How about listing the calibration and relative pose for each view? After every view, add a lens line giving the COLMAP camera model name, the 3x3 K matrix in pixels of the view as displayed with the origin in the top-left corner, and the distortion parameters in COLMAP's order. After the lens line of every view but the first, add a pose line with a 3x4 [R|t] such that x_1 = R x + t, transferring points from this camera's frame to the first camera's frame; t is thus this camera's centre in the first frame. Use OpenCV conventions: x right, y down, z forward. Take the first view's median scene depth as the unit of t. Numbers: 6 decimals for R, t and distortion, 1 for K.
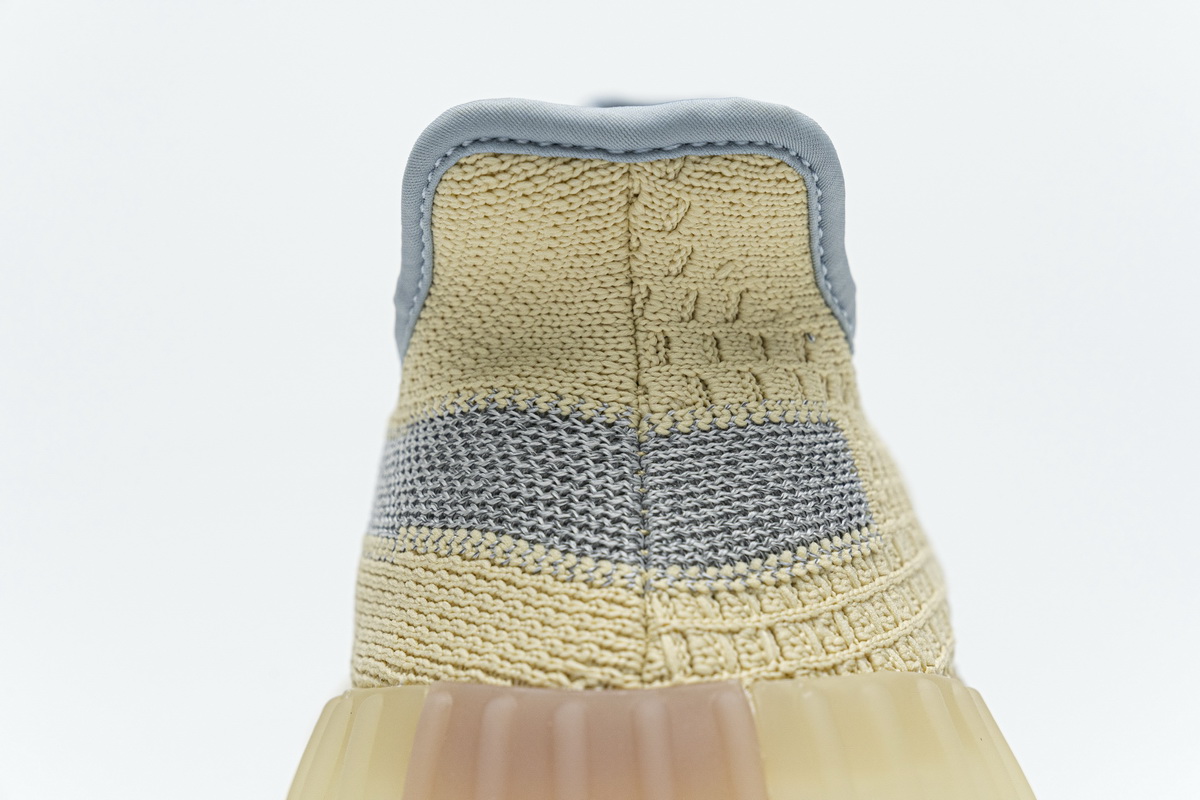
lens RADIAL K [[2325.3, 0, 598.4], [0, 2325.3, 376.7], [0, 0, 1]] dist [0.015162, -0.217170]
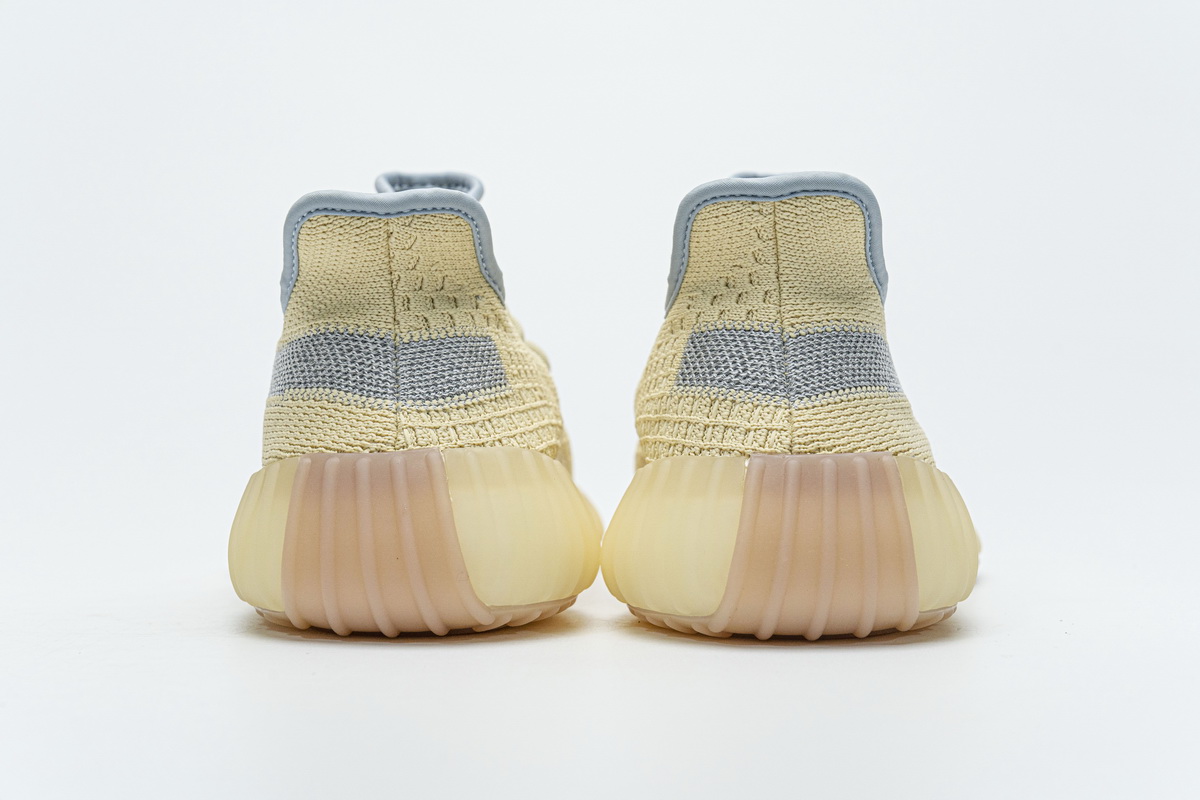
lens RADIAL K [[2325.3, 0, 598.4], [0, 2325.3, 376.7], [0, 0, 1]] dist [0.015162, -0.217170]
pose [[0.998224, -0.019500, 0.056290, 0.084660], [0.019202, 0.999799, 0.005841, 0.047904], [-0.056393, -0.004750, 0.998397, -1.192042]]
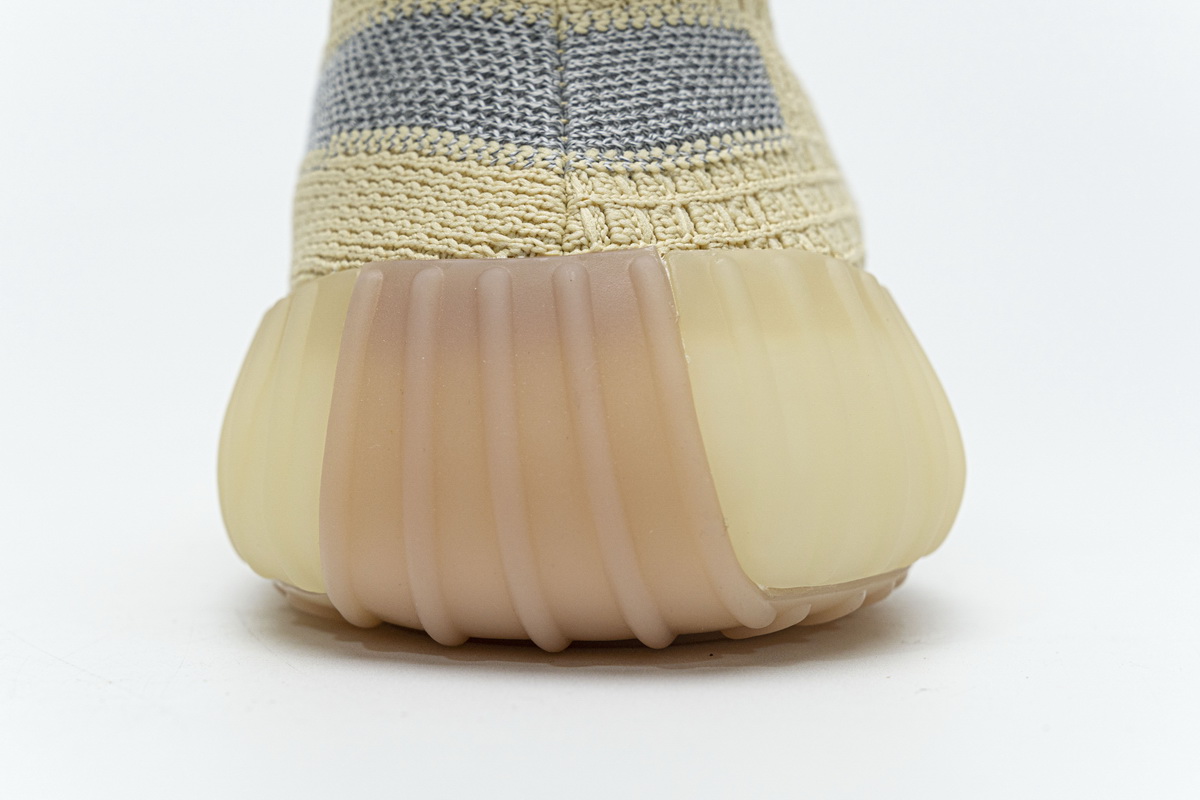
lens RADIAL K [[2325.3, 0, 598.4], [0, 2325.3, 376.7], [0, 0, 1]] dist [0.015162, -0.217170]
pose [[0.999685, -0.016631, 0.018780, 0.013323], [0.015563, 0.998329, 0.055650, 0.121542], [-0.019674, -0.055340, 0.998274, -0.051824]]
